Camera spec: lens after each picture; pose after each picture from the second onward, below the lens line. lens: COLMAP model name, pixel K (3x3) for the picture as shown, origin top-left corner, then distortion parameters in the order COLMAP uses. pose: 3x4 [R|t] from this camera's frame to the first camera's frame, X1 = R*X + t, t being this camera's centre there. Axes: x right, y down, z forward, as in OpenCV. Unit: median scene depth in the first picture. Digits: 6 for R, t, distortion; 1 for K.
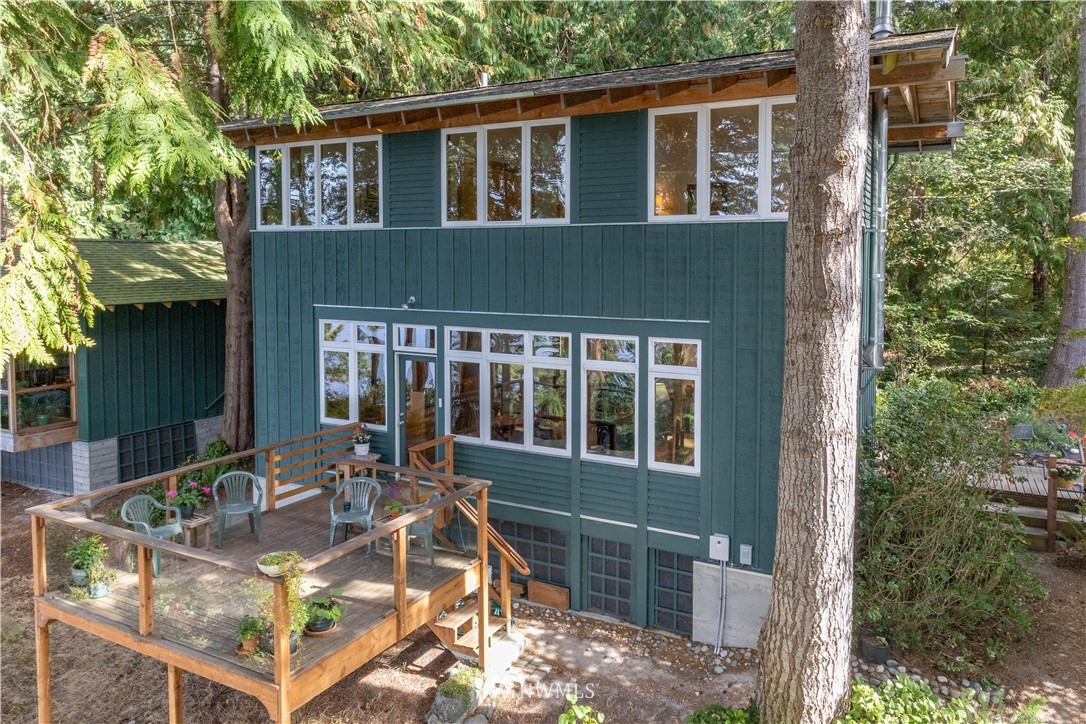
lens RADIAL K [[743.6, 0, 558.7], [0, 743.6, 296.7], [0, 0, 1]] dist [-0.004638, 0.002672]
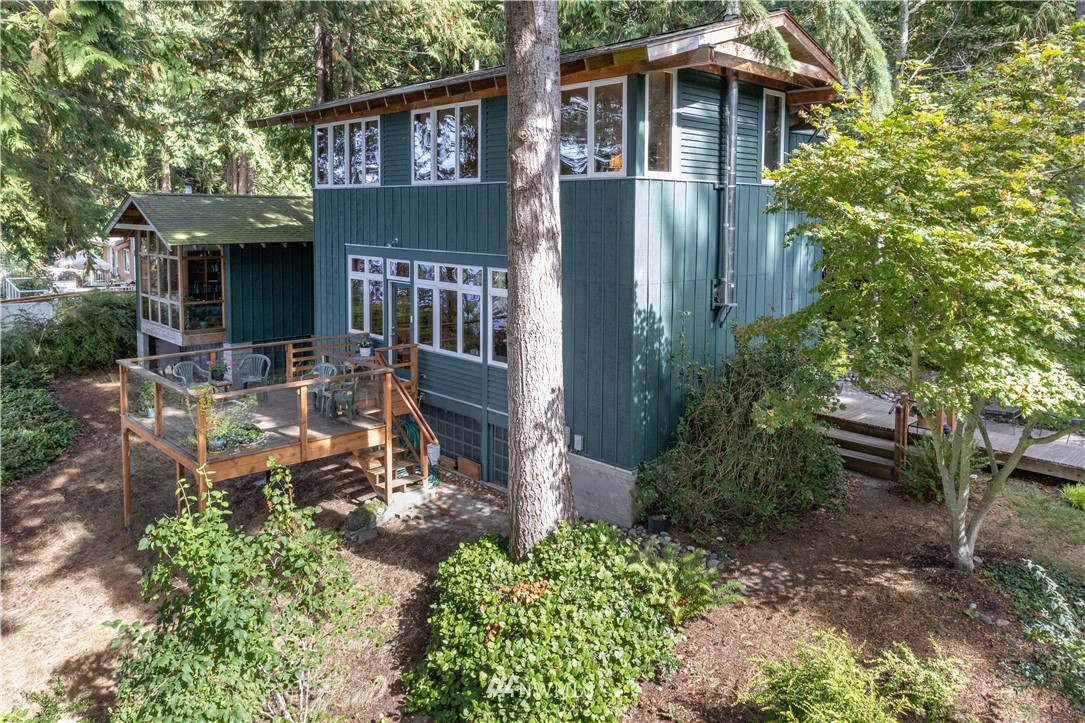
lens RADIAL K [[765.1, 0, 542.9], [0, 765.1, 266.2], [0, 0, 1]] dist [0.004271, -0.002120]
pose [[0.946712, 0.026752, -0.320967, 0.541045], [-0.021679, 0.999577, 0.019371, 0.019429], [0.321350, -0.011381, 0.946892, -0.225198]]
